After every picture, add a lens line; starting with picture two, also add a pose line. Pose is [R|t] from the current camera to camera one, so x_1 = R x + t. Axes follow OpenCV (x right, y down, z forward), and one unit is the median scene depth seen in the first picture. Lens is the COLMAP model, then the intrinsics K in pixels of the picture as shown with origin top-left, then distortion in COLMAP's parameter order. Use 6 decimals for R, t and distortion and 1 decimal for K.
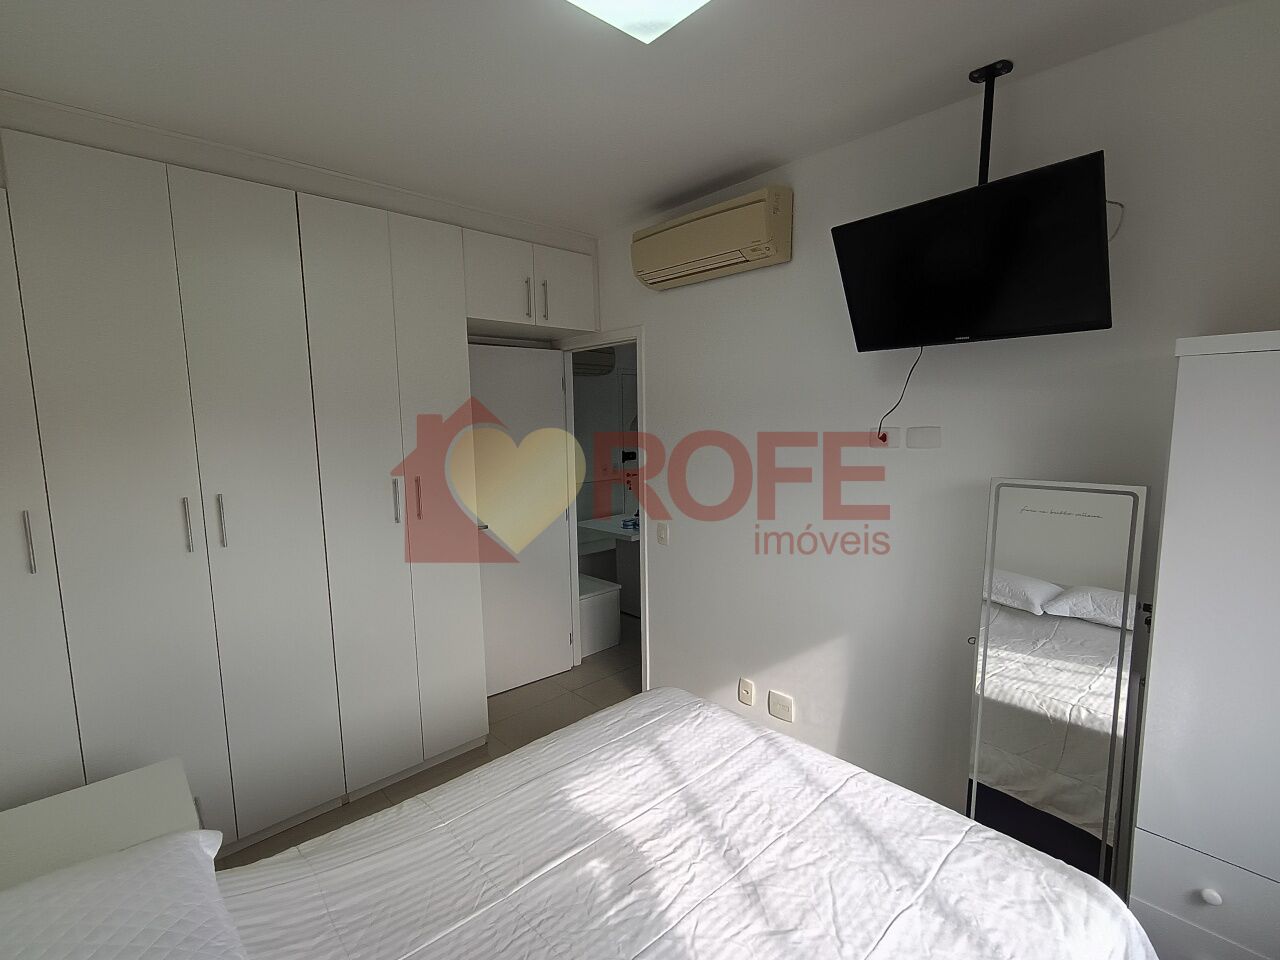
lens RADIAL K [[588.7, 0, 640.1], [0, 588.7, 485.0], [0, 0, 1]] dist [-0.001419, 0.001726]
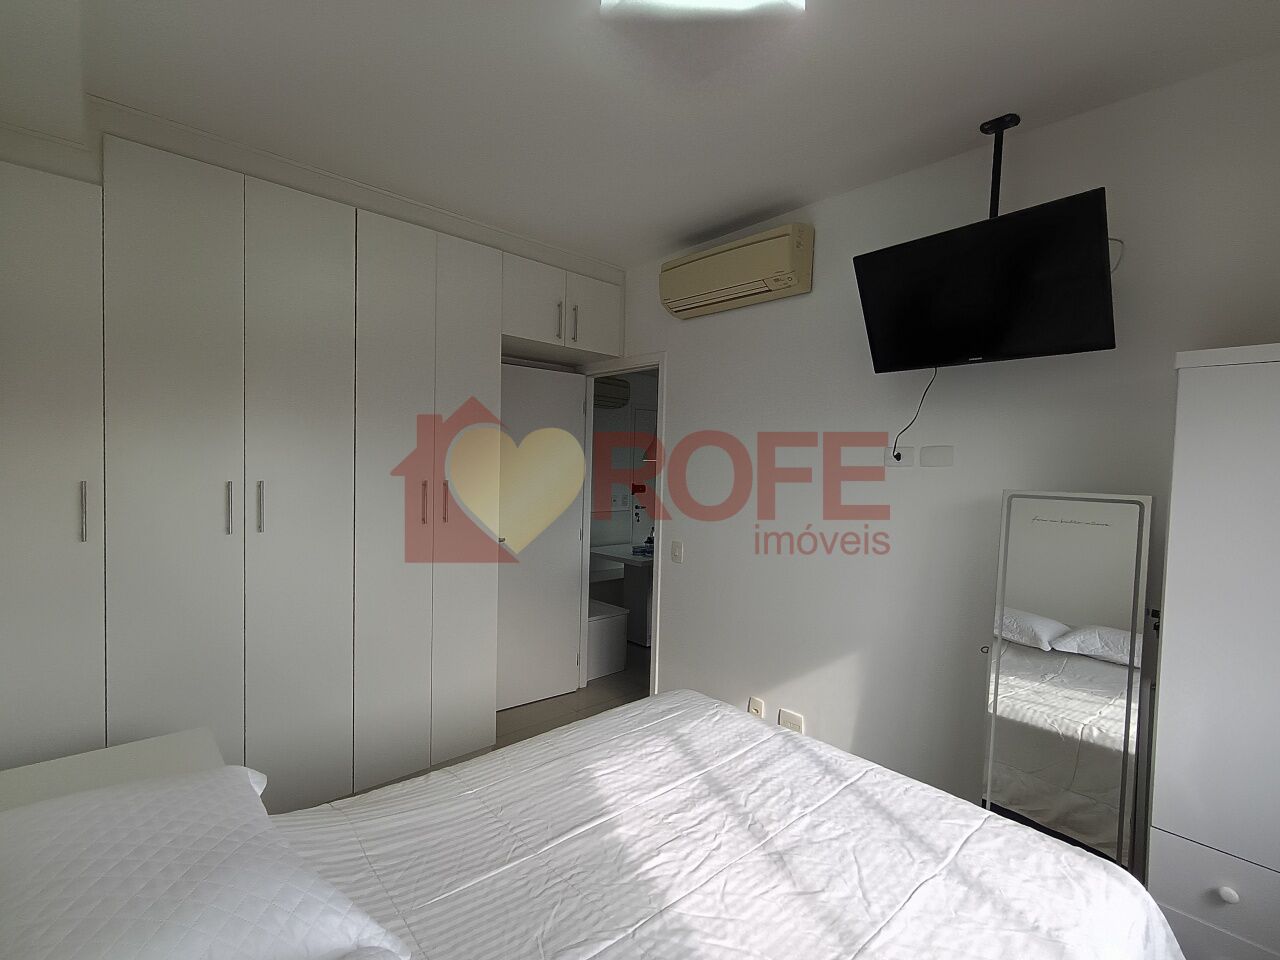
lens RADIAL K [[588.7, 0, 641.2], [0, 588.7, 482.0], [0, 0, 1]] dist [-0.001419, 0.001726]
pose [[0.999048, 0.043620, -0.000913, -0.061675], [-0.043539, 0.995391, -0.085446, 0.114723], [-0.002819, 0.085404, 0.996342, -0.058948]]
